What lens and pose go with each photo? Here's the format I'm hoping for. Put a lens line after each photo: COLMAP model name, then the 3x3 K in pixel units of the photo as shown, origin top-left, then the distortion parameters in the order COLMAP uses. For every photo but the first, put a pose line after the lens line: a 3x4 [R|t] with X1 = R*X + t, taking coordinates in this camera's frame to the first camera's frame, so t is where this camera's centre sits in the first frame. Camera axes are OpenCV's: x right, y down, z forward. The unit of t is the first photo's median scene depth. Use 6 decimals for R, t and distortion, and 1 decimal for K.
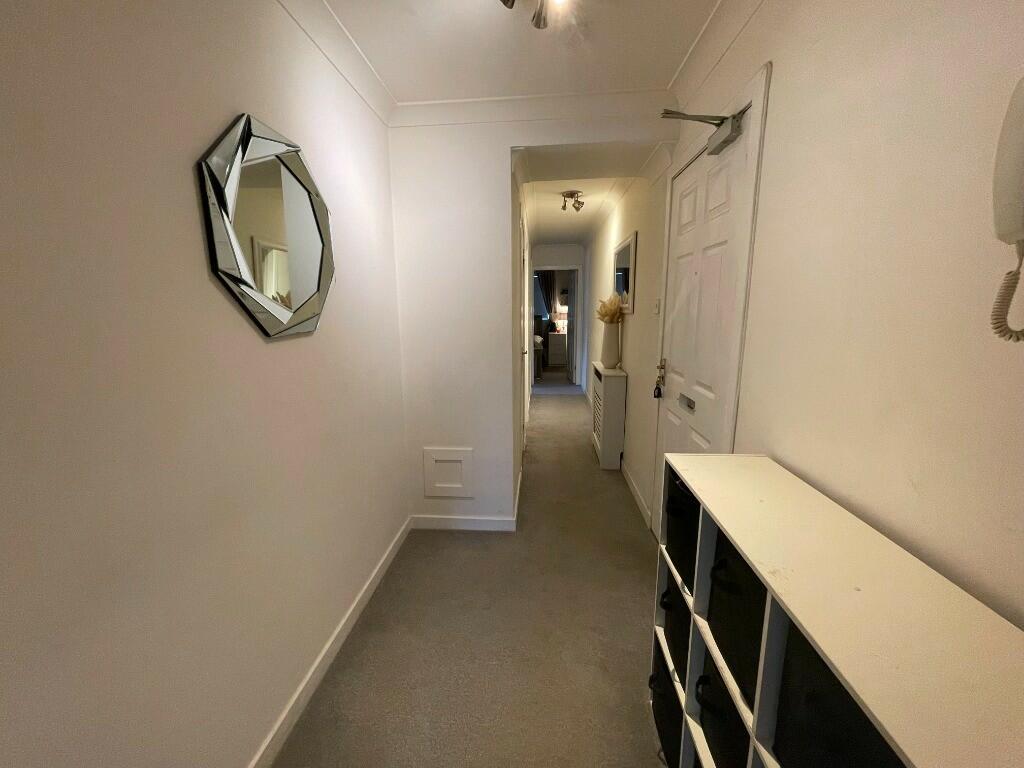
lens RADIAL K [[412.0, 0, 511.8], [0, 412.0, 384.5], [0, 0, 1]] dist [0.000437, 0.001531]
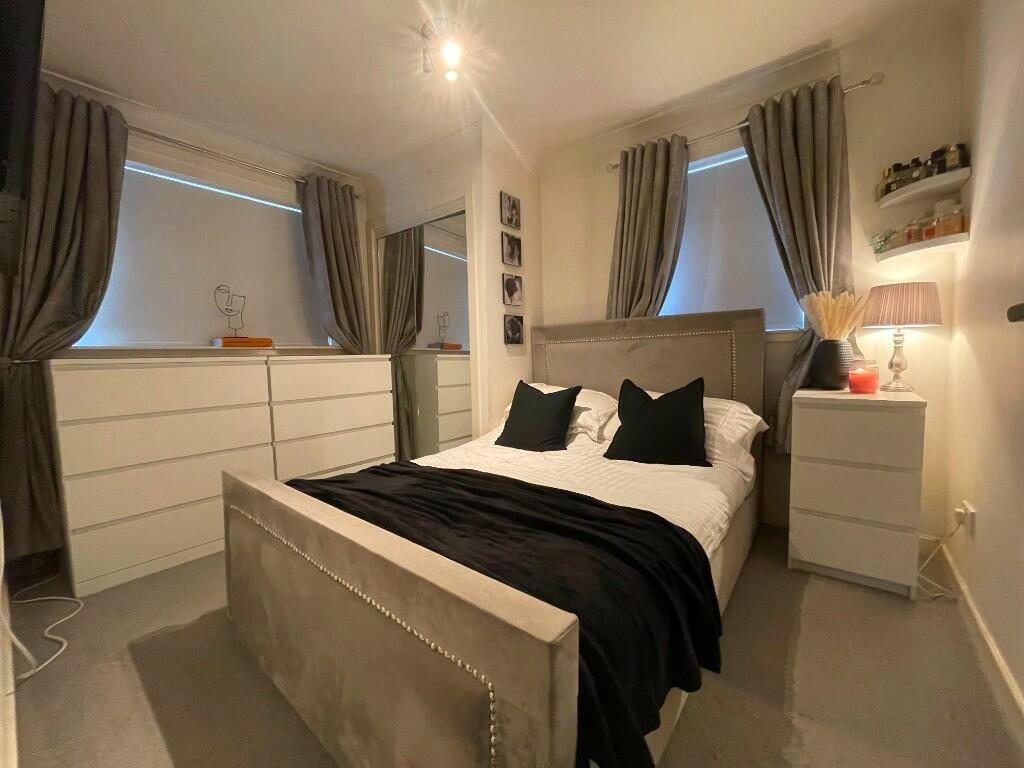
lens RADIAL K [[412.0, 0, 513.0], [0, 412.0, 381.9], [0, 0, 1]] dist [0.000437, 0.001531]
pose [[0.852342, 0.036667, -0.521698, 0.075352], [-0.091385, 0.992634, -0.079536, -0.100203], [0.514939, 0.115468, 0.849414, 0.752543]]
